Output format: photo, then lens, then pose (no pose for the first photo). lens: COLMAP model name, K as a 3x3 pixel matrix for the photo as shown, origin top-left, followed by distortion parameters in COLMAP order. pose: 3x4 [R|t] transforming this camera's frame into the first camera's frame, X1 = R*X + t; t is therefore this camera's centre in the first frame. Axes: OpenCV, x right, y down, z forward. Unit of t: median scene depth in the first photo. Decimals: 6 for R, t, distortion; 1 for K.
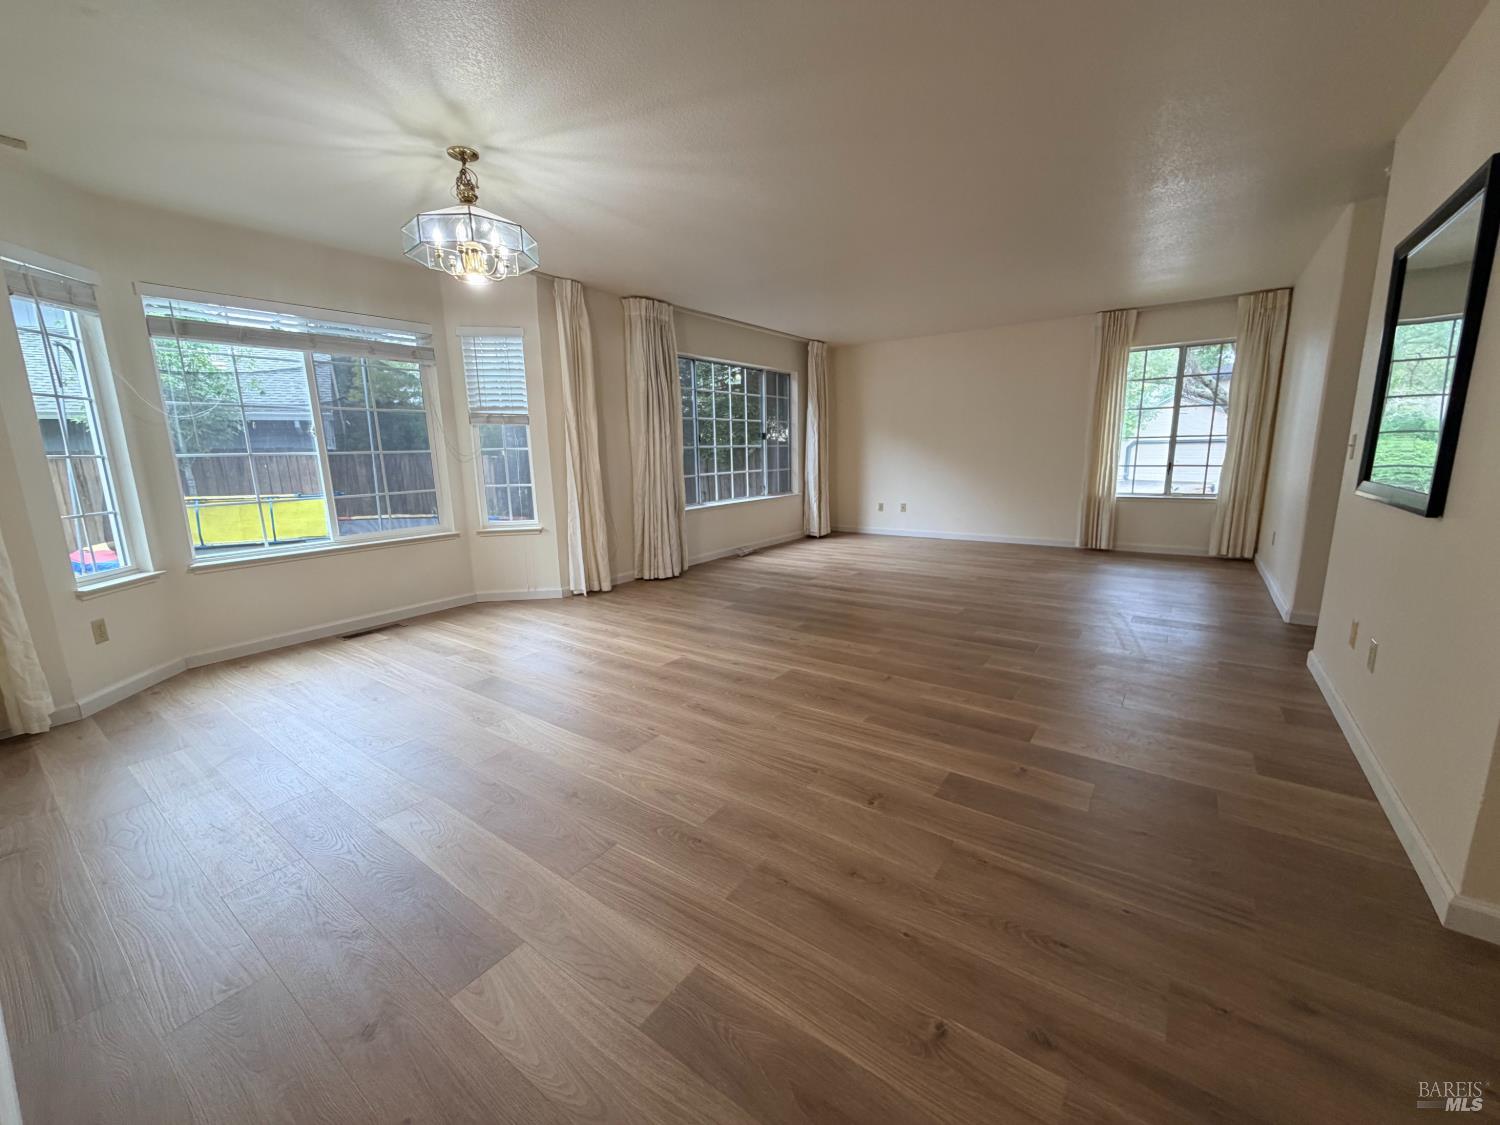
lens RADIAL K [[603.2, 0, 750.0], [0, 603.2, 562.5], [0, 0, 1]] dist [0.006530, -0.000510]
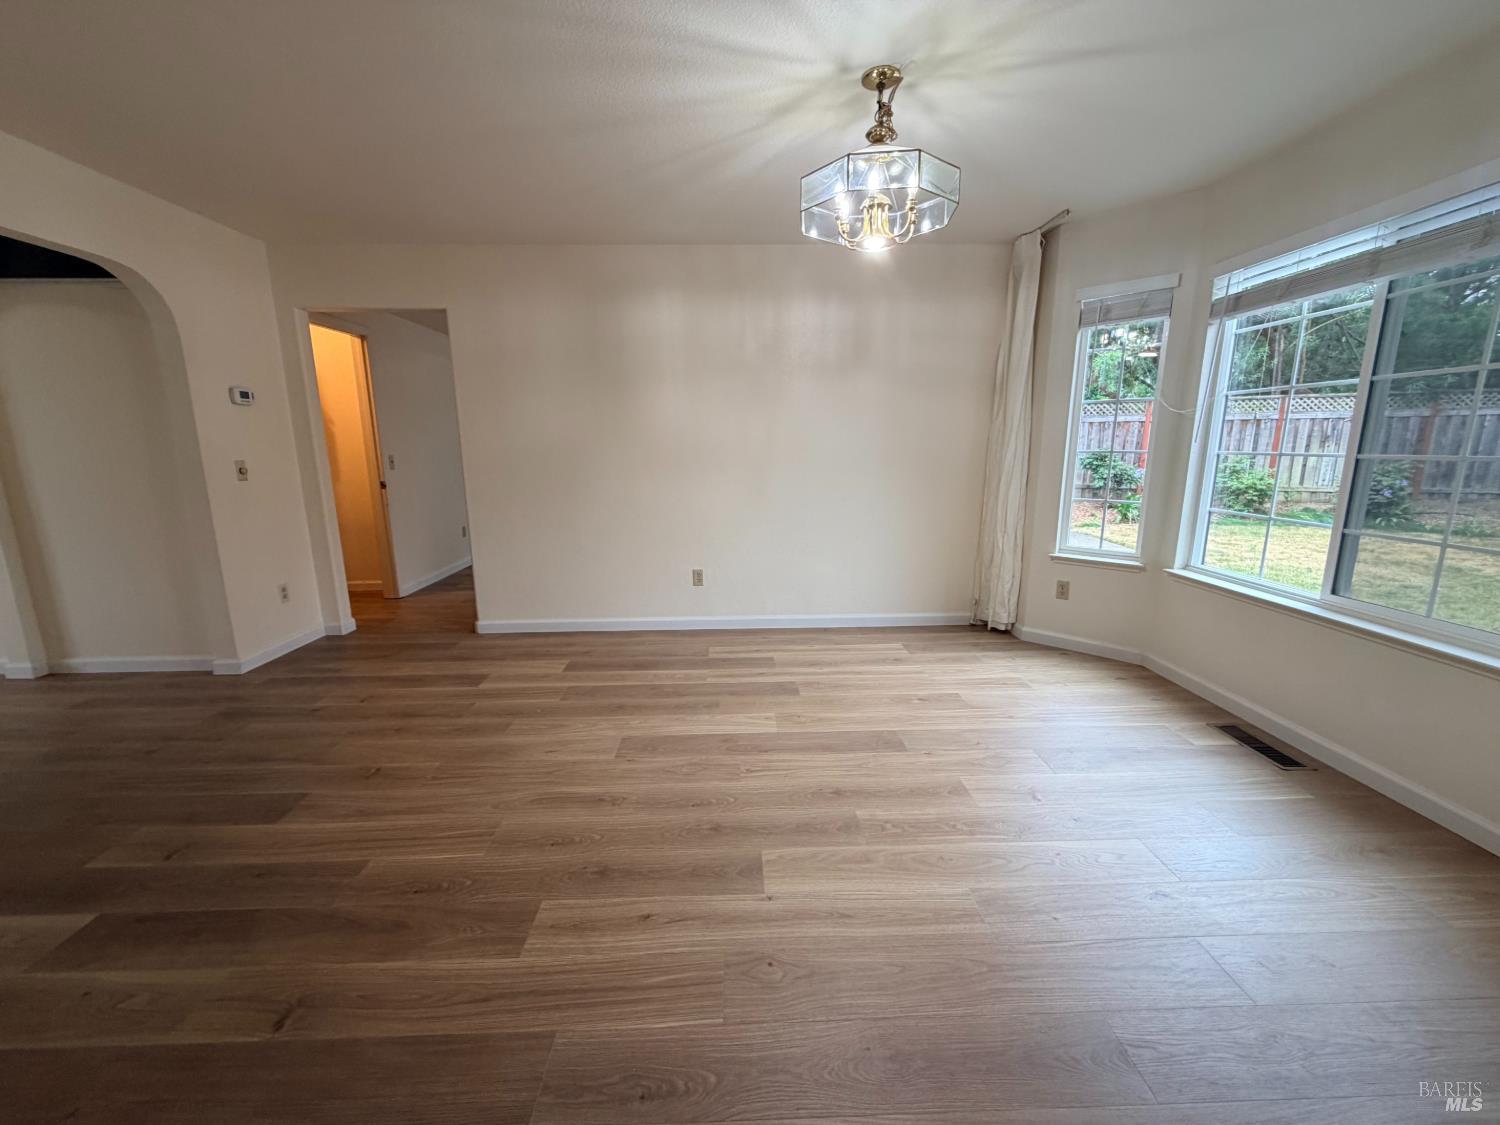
lens RADIAL K [[603.2, 0, 750.0], [0, 603.2, 562.5], [0, 0, 1]] dist [0.006530, -0.000510]
pose [[-0.793457, 0.148711, -0.590180, 0.164144], [-0.087294, 0.931858, 0.352166, -0.296824], [0.602334, 0.330948, -0.726407, 1.364737]]
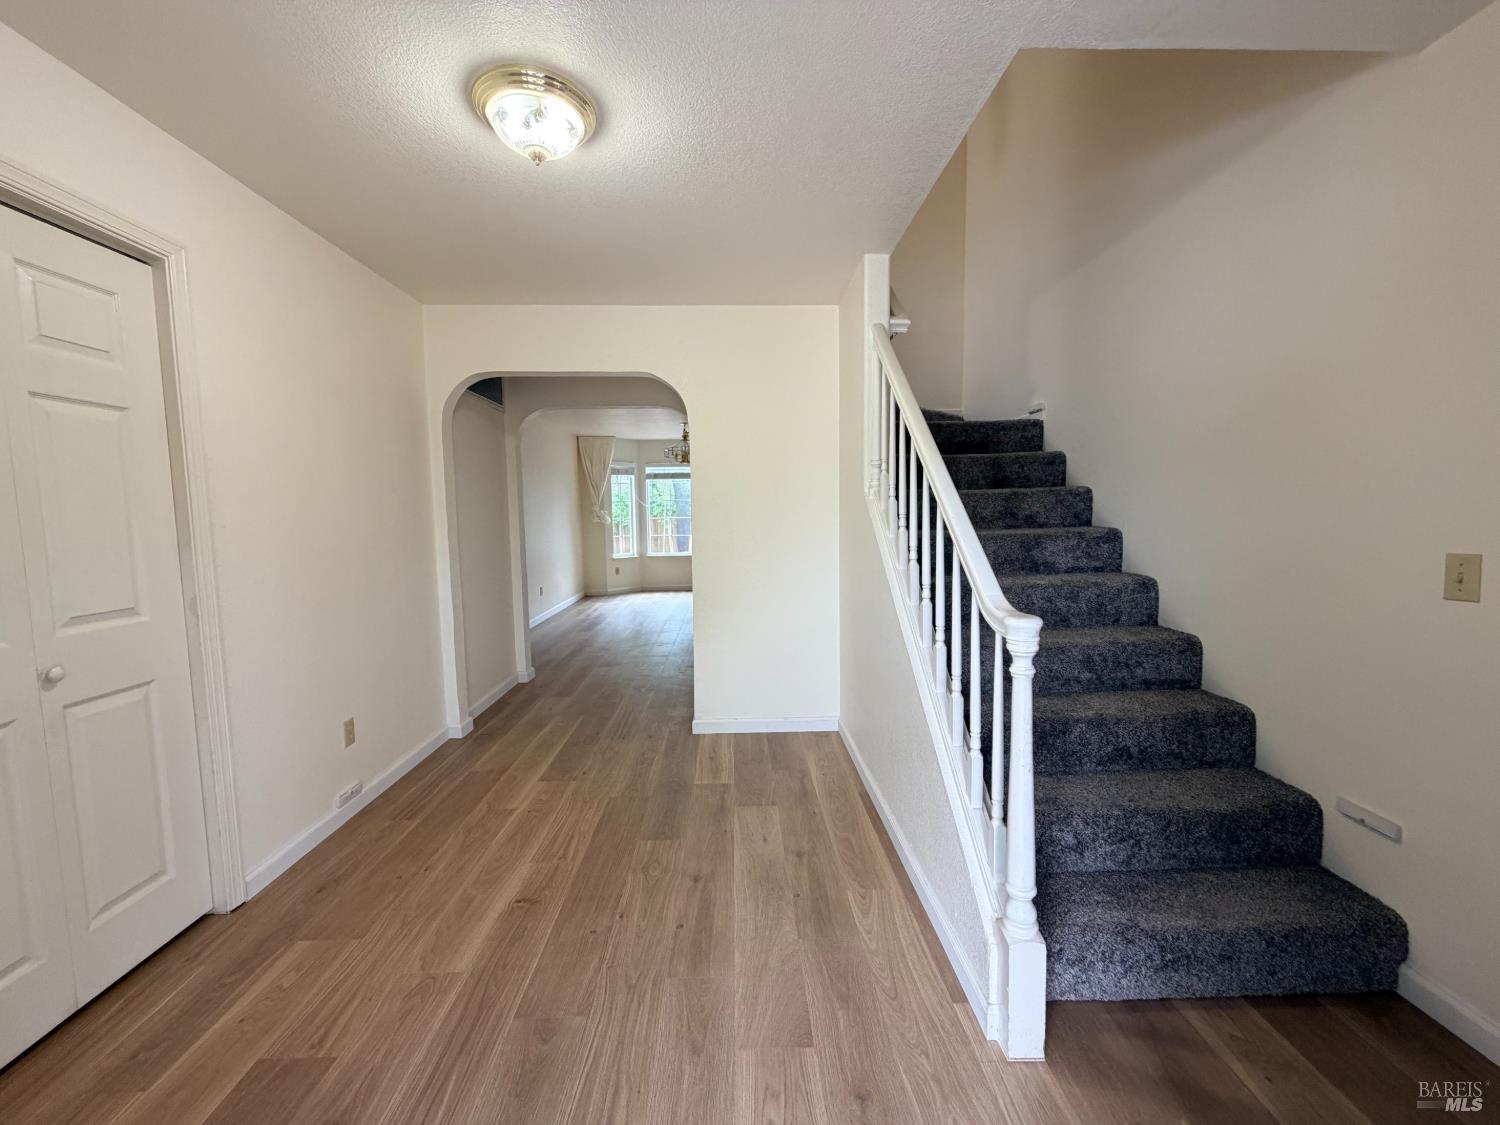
lens RADIAL K [[603.2, 0, 750.0], [0, 603.2, 562.5], [0, 0, 1]] dist [0.006530, -0.000510]
pose [[0.610961, 0.079631, -0.787646, 1.760597], [-0.146797, 0.989069, -0.013872, 0.006696], [0.777931, 0.124100, 0.615973, -0.417431]]
